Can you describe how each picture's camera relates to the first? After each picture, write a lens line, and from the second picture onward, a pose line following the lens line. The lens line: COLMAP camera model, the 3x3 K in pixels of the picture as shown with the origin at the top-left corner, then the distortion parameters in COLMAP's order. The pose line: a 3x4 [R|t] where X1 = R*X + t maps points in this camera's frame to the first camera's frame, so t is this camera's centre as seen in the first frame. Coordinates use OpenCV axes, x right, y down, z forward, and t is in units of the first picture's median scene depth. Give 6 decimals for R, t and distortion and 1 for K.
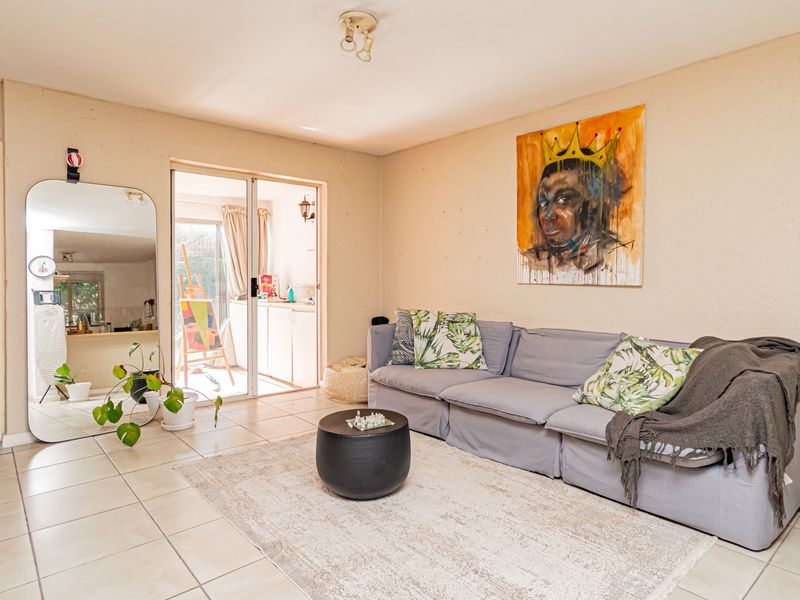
lens RADIAL K [[473.5, 0, 405.2], [0, 473.5, 294.4], [0, 0, 1]] dist [0.000491, 0.001252]
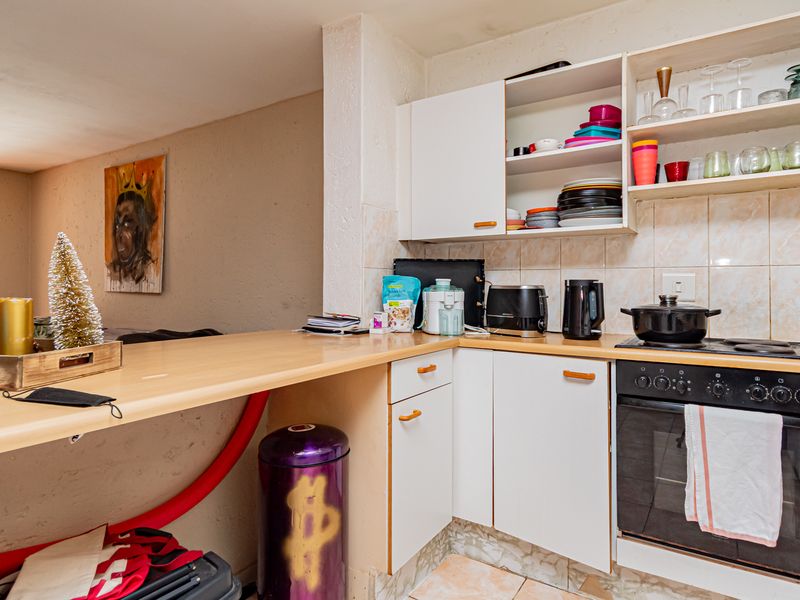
lens RADIAL K [[473.5, 0, 398.5], [0, 473.5, 298.7], [0, 0, 1]] dist [0.000491, 0.001252]
pose [[0.960604, 0.000542, 0.277919, 0.698563], [0.003721, 0.999883, -0.014813, 0.017243], [-0.277894, 0.015264, 0.960490, -0.397081]]
